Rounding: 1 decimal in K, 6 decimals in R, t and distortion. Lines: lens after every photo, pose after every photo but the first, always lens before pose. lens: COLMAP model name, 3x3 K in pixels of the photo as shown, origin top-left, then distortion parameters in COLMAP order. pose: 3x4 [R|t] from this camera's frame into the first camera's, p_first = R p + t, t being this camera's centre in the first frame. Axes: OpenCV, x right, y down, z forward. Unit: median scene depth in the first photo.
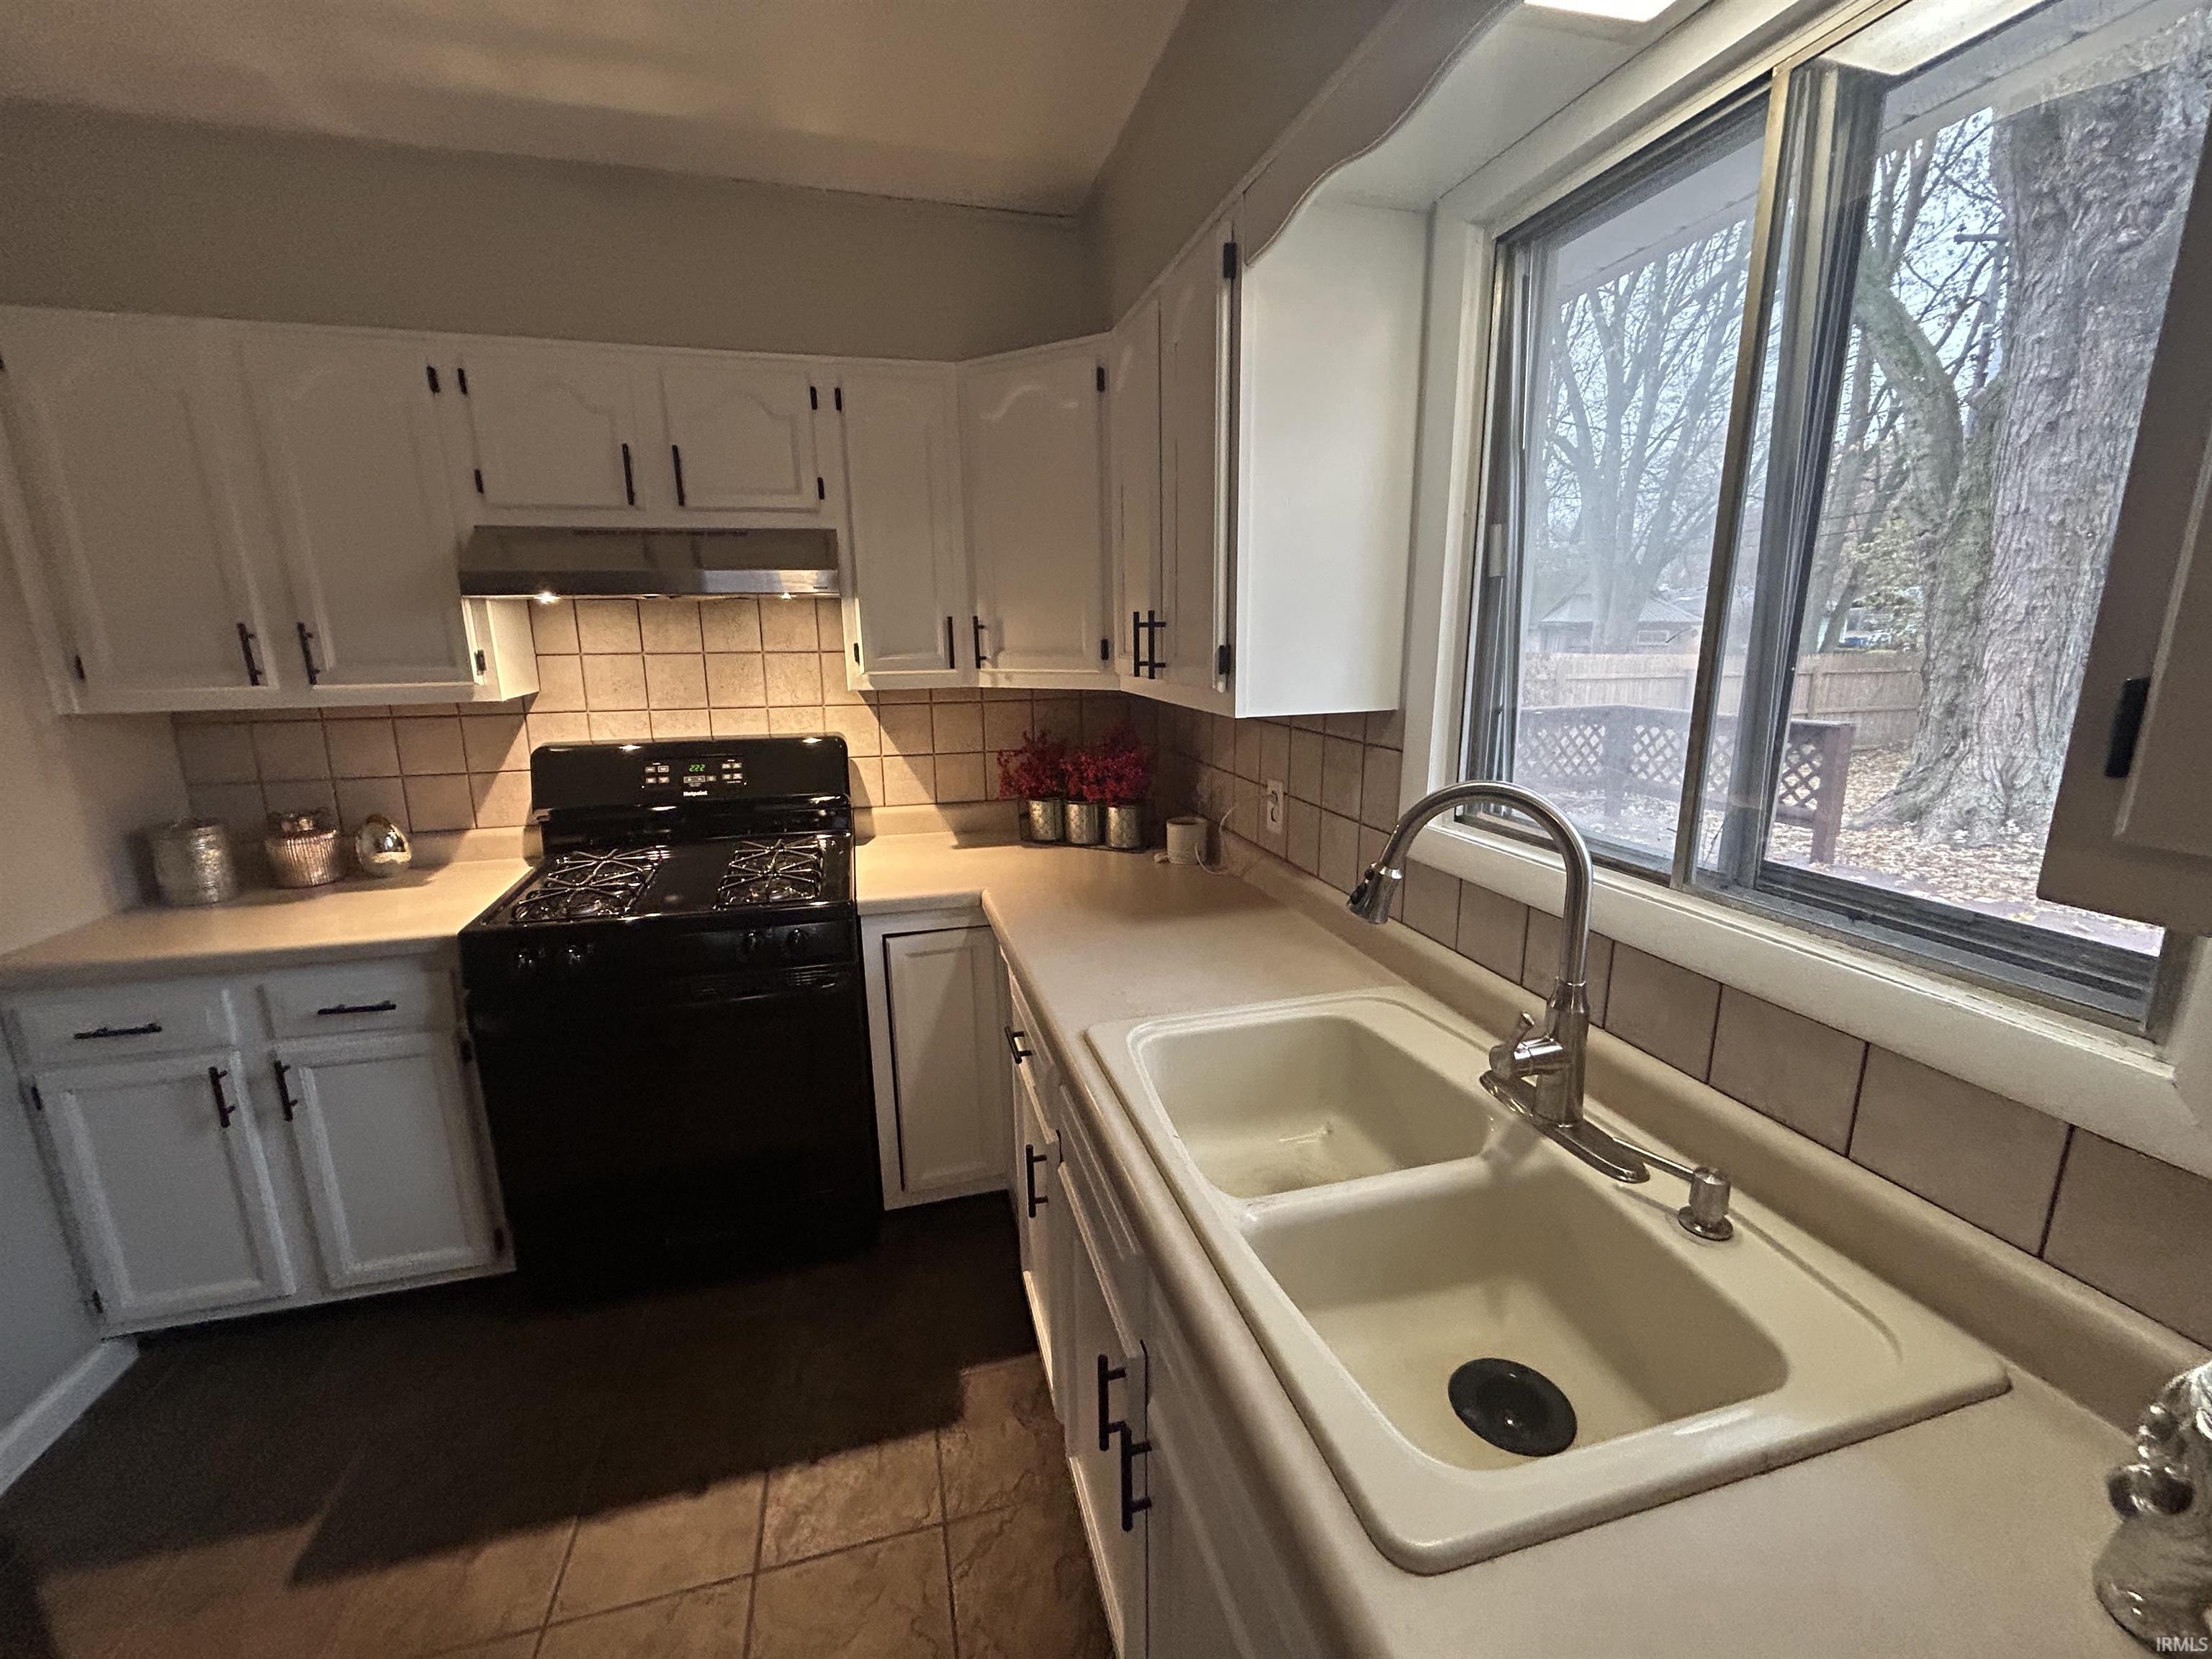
lens RADIAL K [[904.0, 0, 1114.1], [0, 904.0, 830.9], [0, 0, 1]] dist [-0.001445, 0.000197]
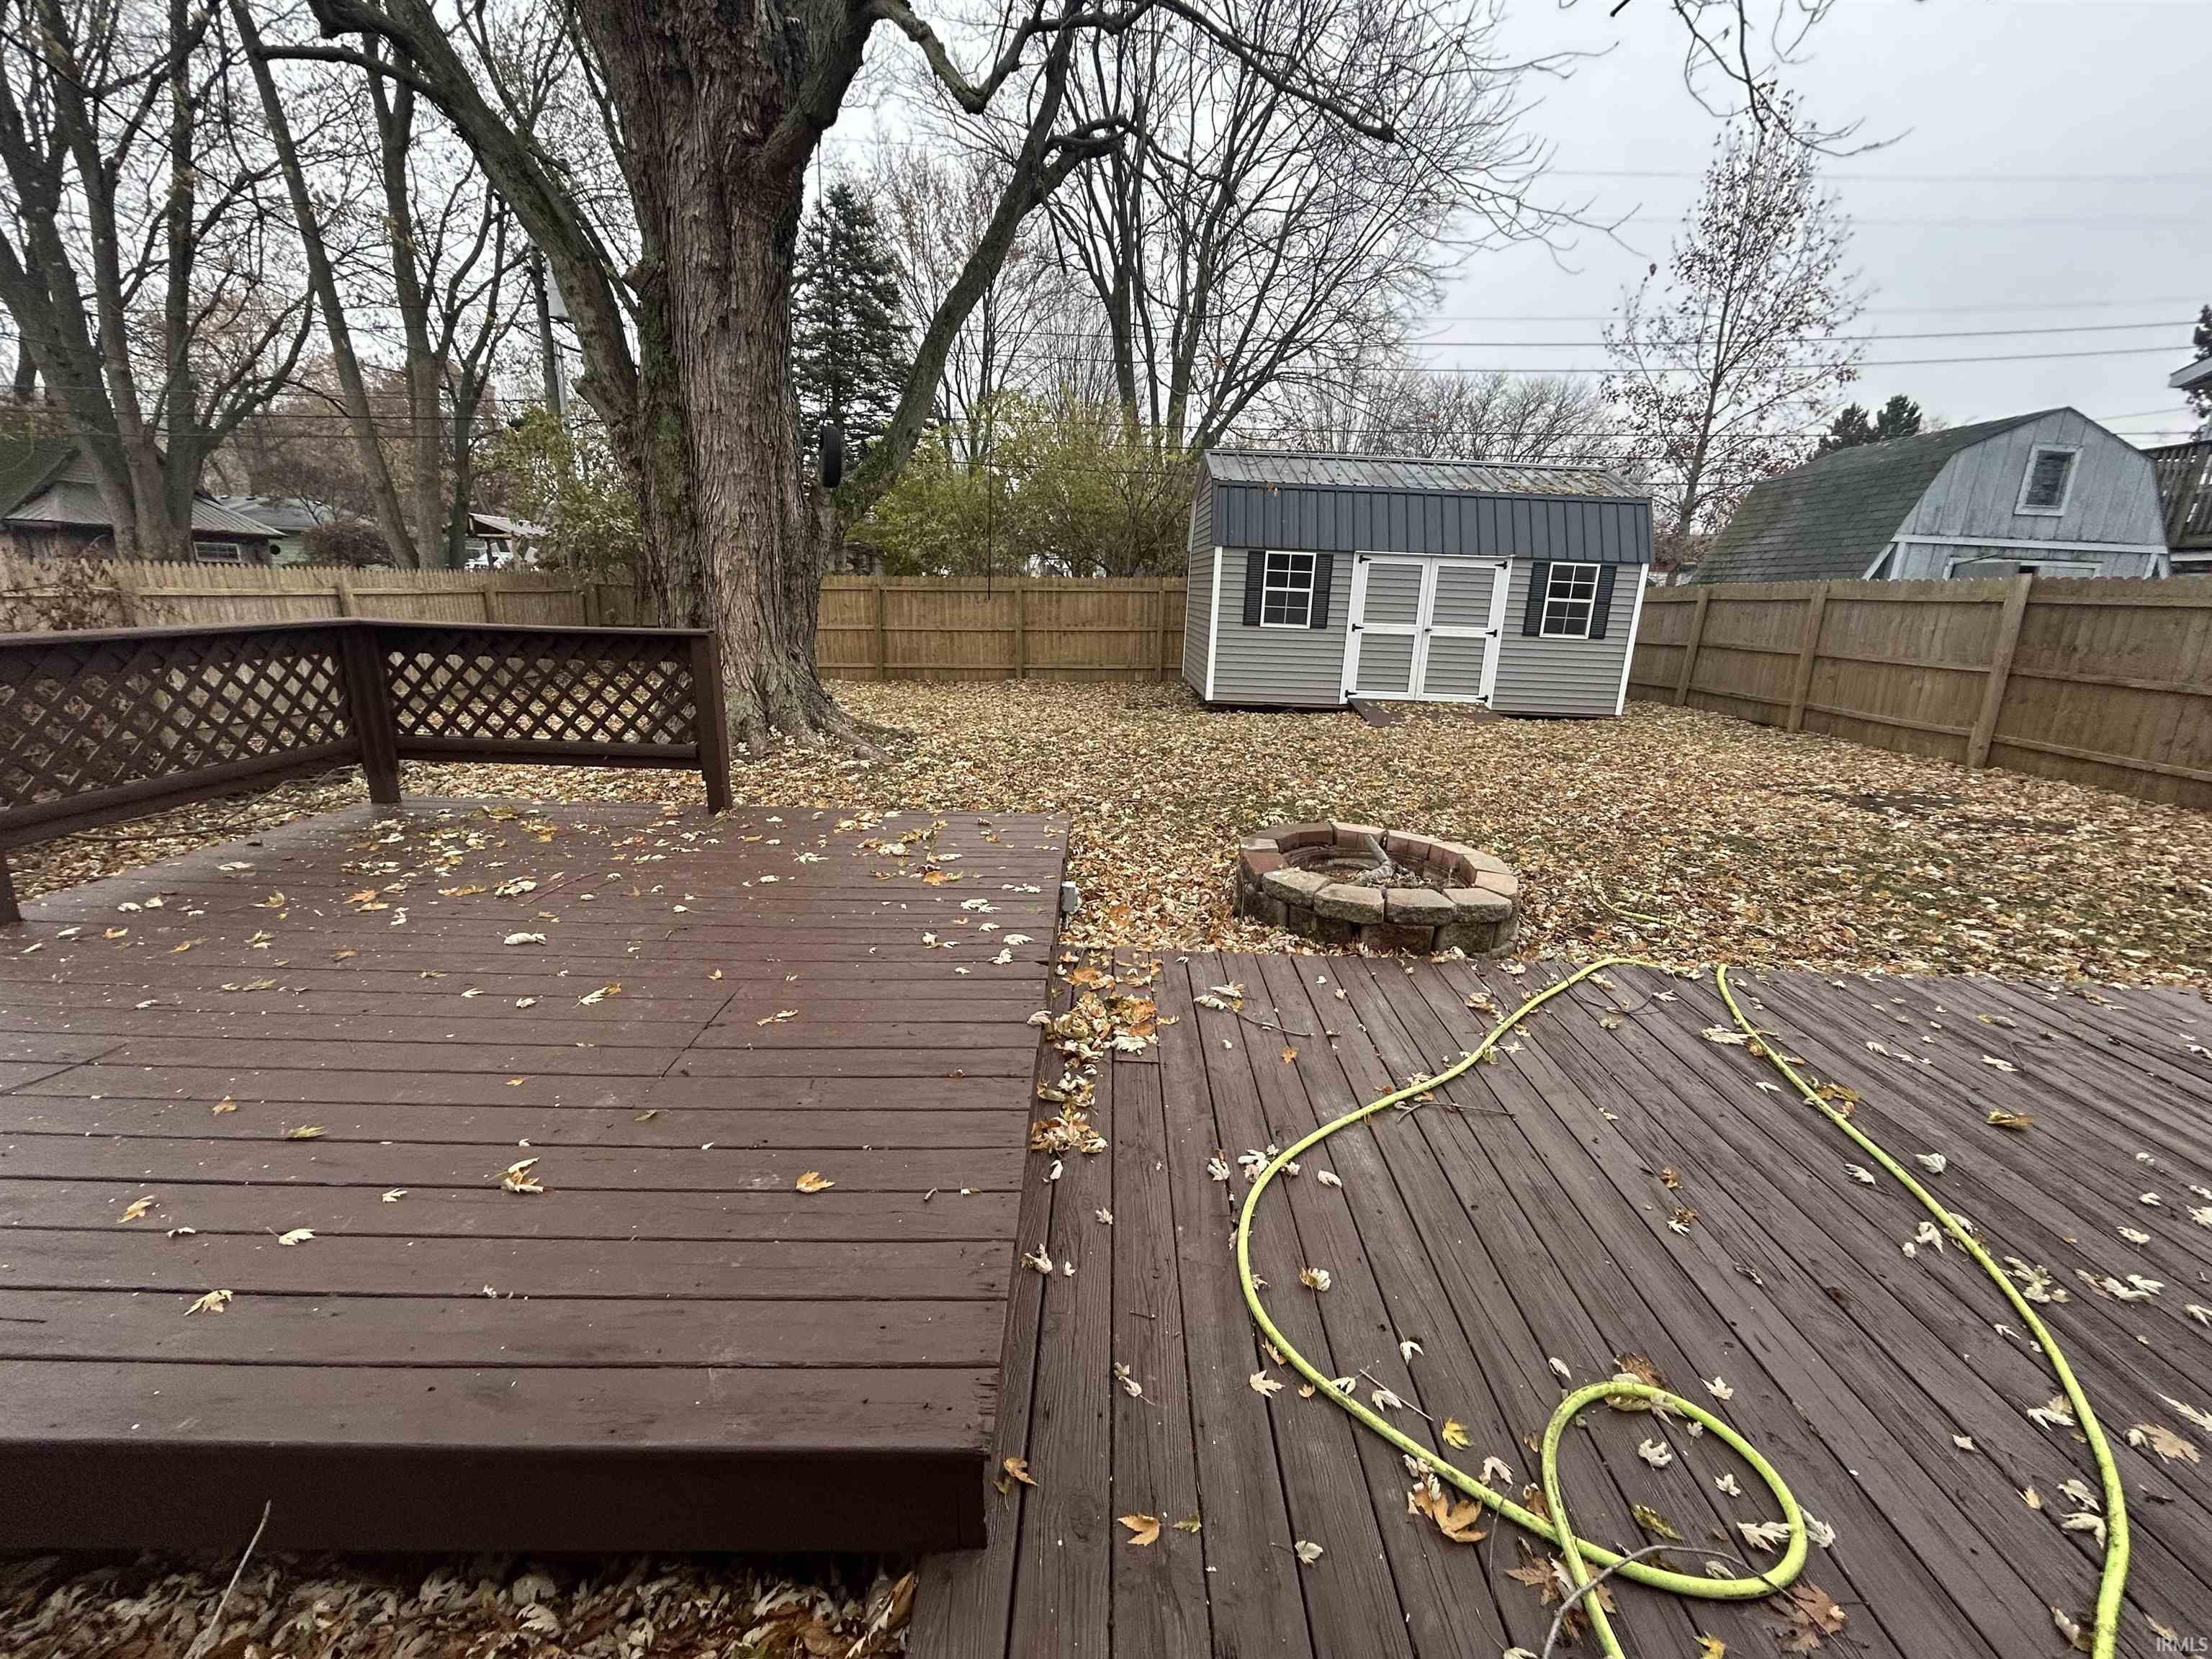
lens RADIAL K [[904.0, 0, 1114.1], [0, 904.0, 830.9], [0, 0, 1]] dist [-0.001445, 0.000197]
pose [[0.262621, -0.238203, 0.935035, 0.143533], [0.169652, 0.965352, 0.198276, -0.052619], [-0.949868, 0.106559, 0.293933, 0.506105]]
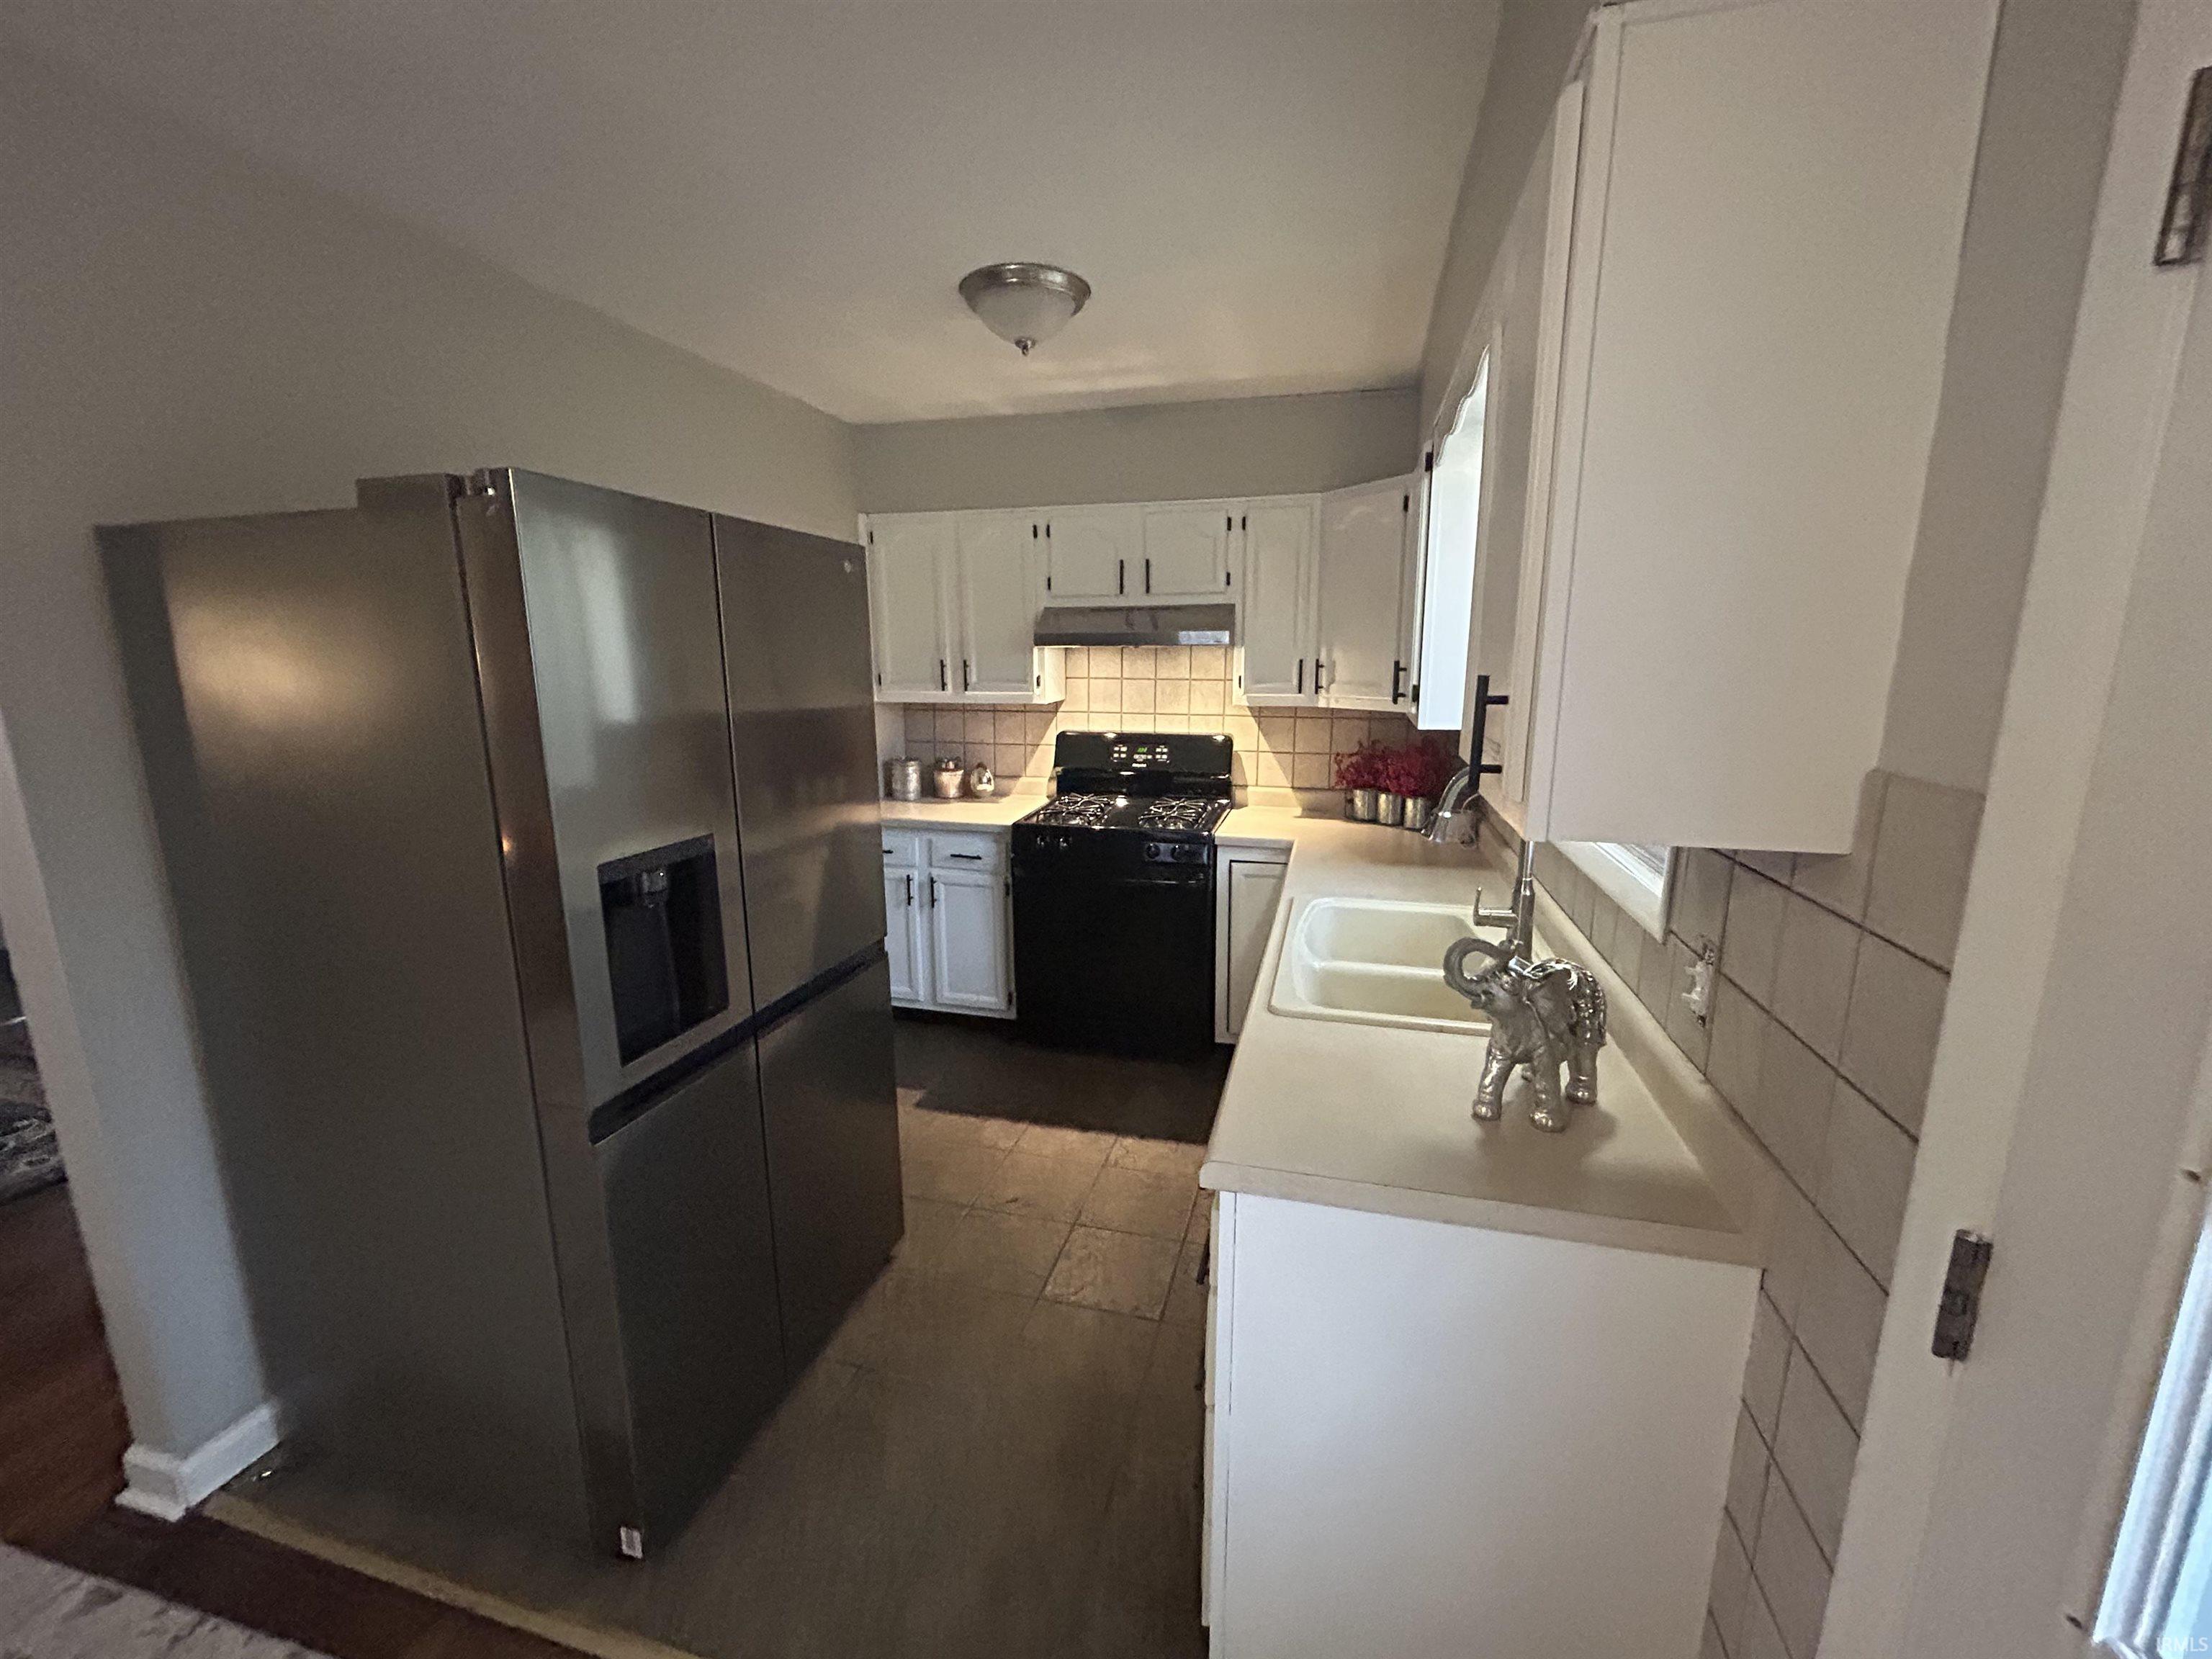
lens RADIAL K [[904.0, 0, 1114.1], [0, 904.0, 830.9], [0, 0, 1]] dist [-0.001445, 0.000197]
pose [[0.868350, 0.105490, -0.484603, 0.311408], [-0.116414, 0.993172, 0.007598, 0.072142], [0.482095, 0.049817, 0.874701, -0.455549]]
